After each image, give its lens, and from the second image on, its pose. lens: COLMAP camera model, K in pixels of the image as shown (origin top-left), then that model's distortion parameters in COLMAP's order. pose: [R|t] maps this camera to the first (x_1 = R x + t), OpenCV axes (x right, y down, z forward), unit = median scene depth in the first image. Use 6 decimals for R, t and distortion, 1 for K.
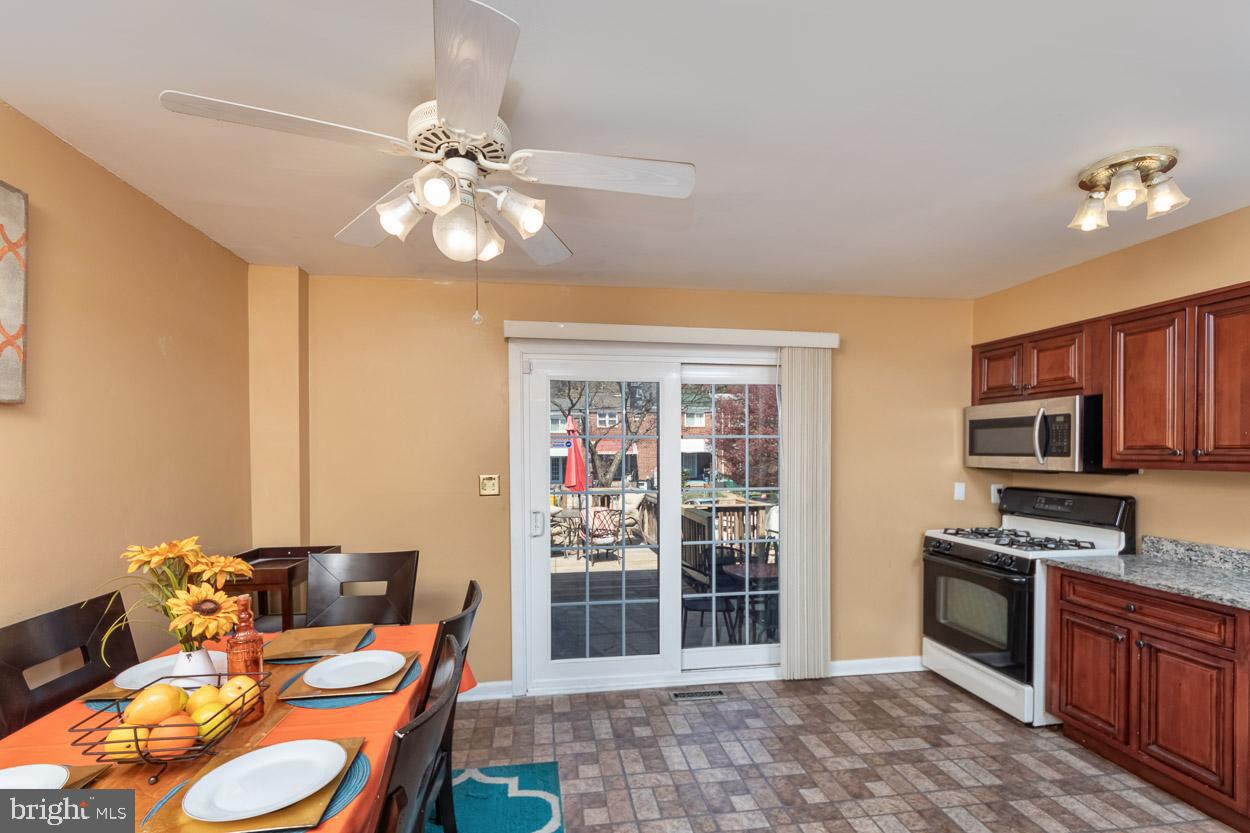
lens RADIAL K [[518.2, 0, 619.1], [0, 518.2, 454.2], [0, 0, 1]] dist [0.002468, 0.000424]
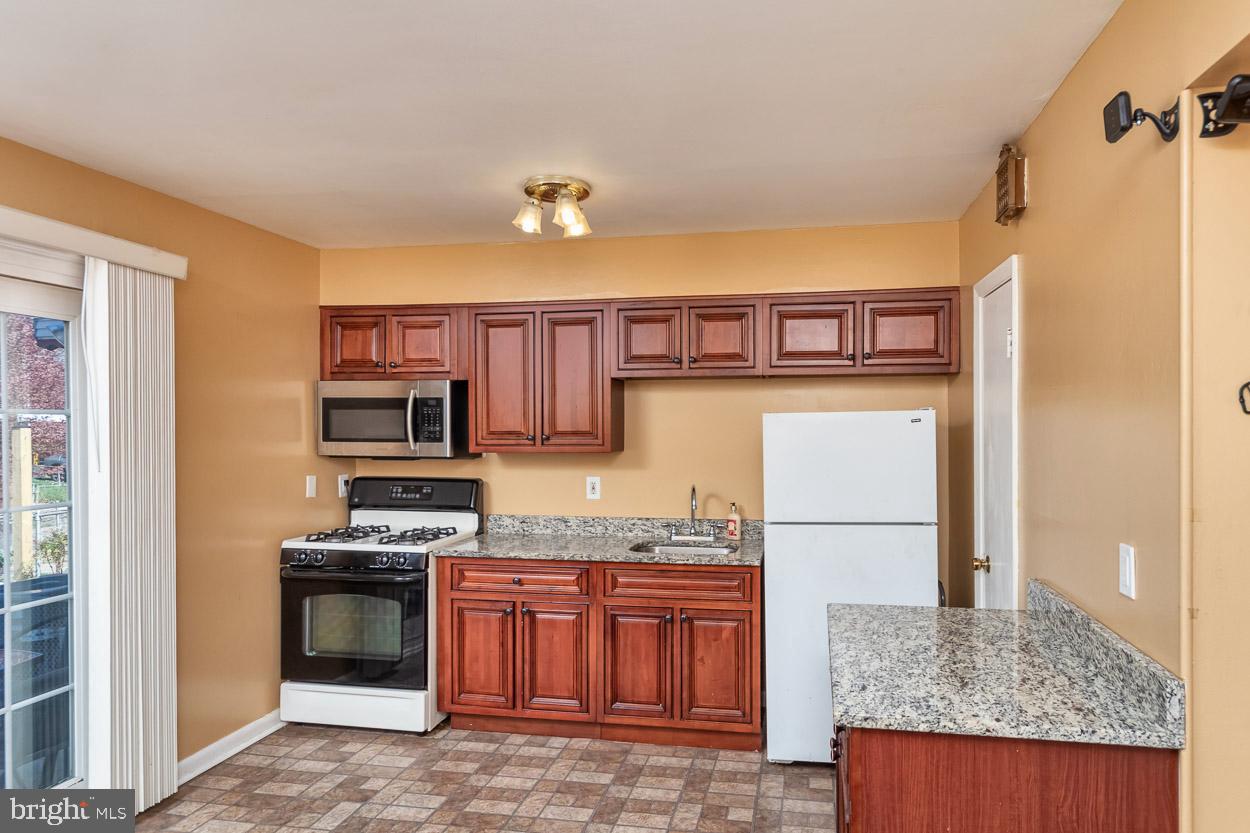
lens RADIAL K [[746.6, 0, 627.8], [0, 746.6, 424.9], [0, 0, 1]] dist [-0.022533, -0.001057]
pose [[0.331536, 0.004481, 0.943432, -0.321905], [0.006977, 0.999950, -0.007201, -0.014141], [-0.943417, 0.008970, 0.331488, 0.203803]]
